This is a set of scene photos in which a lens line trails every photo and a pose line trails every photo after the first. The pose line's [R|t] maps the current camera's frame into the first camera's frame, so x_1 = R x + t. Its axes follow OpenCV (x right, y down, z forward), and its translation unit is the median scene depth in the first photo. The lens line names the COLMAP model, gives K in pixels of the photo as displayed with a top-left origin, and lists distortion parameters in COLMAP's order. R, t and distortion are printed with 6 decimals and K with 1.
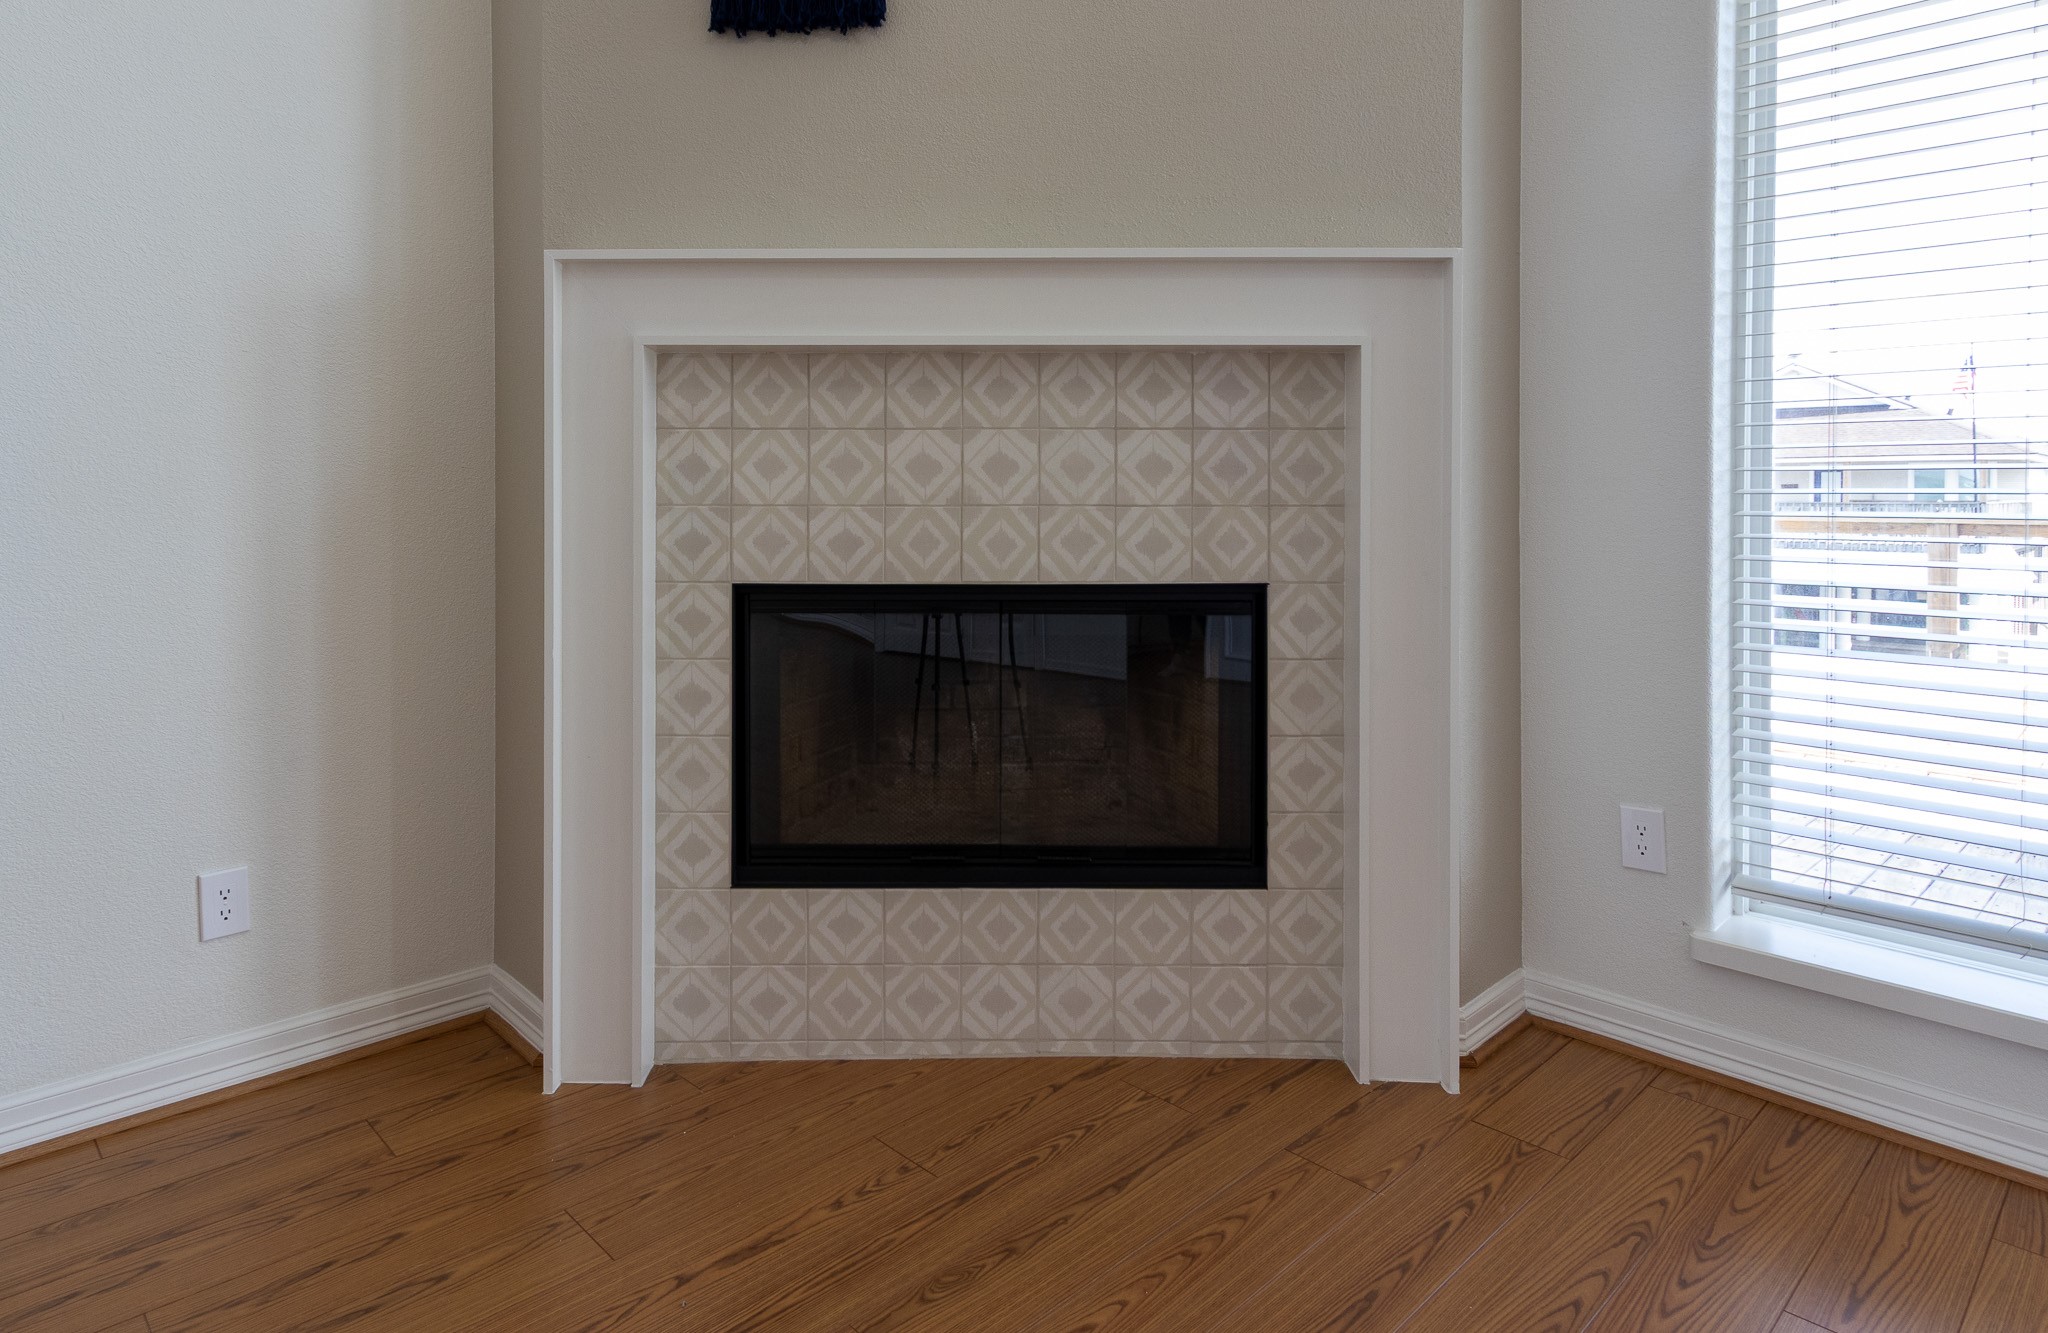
lens RADIAL K [[1218.3, 0, 958.9], [0, 1218.3, 508.5], [0, 0, 1]] dist [0.006225, 0.001616]
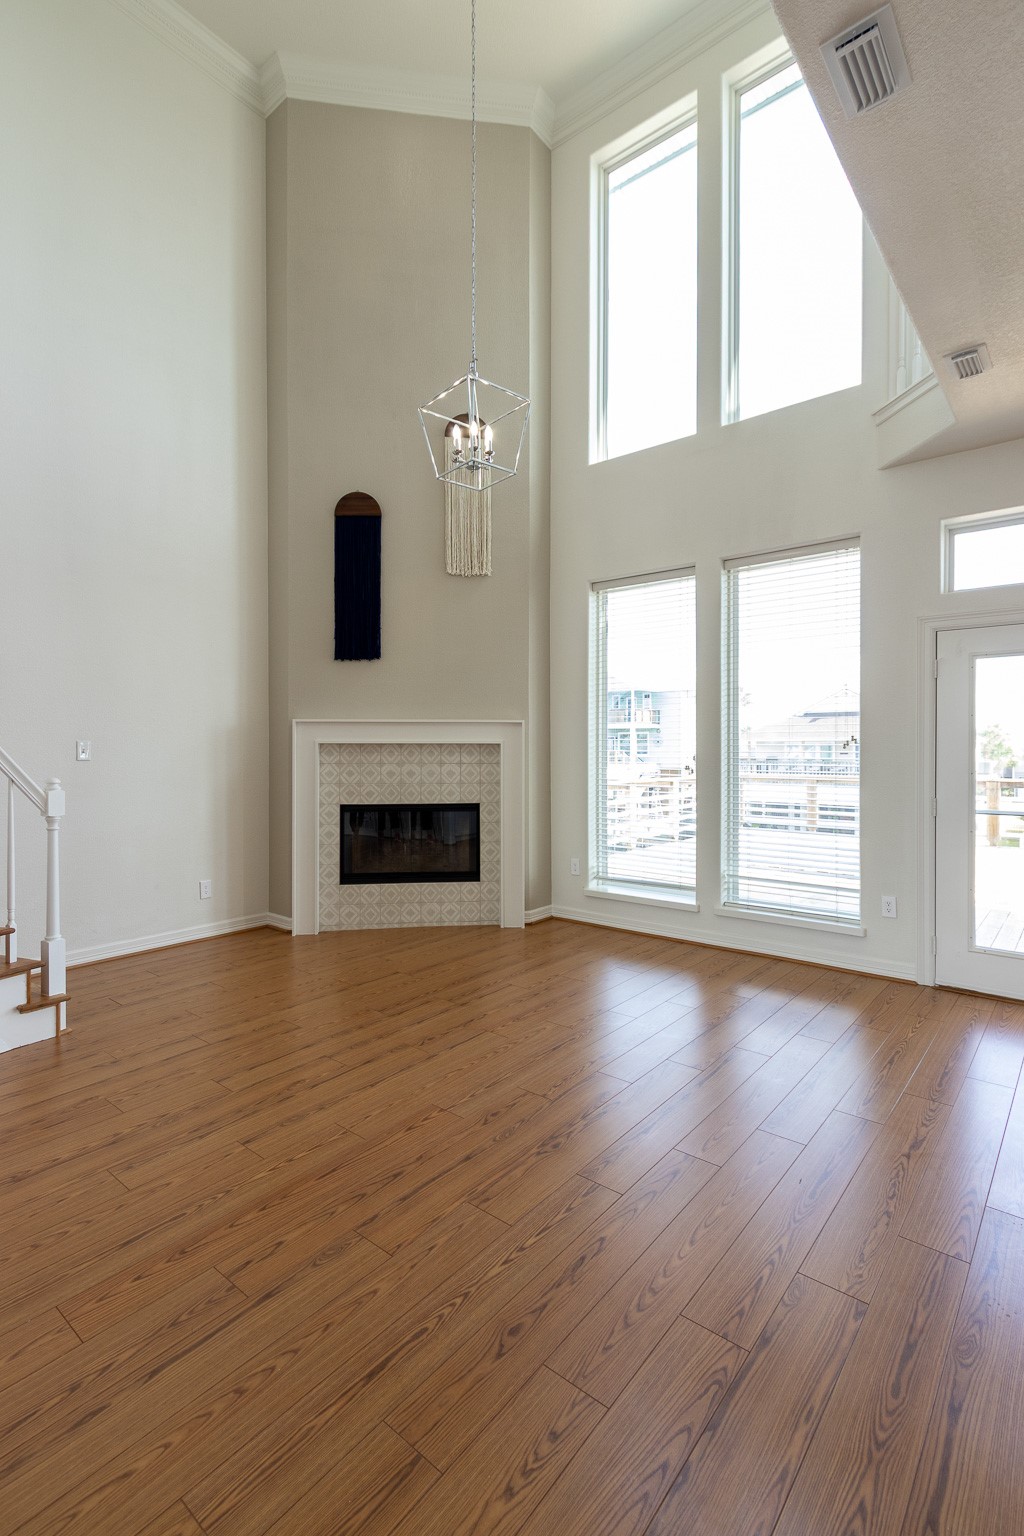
lens RADIAL K [[721.0, 0, 488.4], [0, 721.0, 755.2], [0, 0, 1]] dist [0.011823, -0.000246]
pose [[0.992504, -0.001434, 0.122200, -0.001441], [0.002486, 0.999961, -0.008453, -0.071938], [-0.122183, 0.008694, 0.992469, -1.291727]]
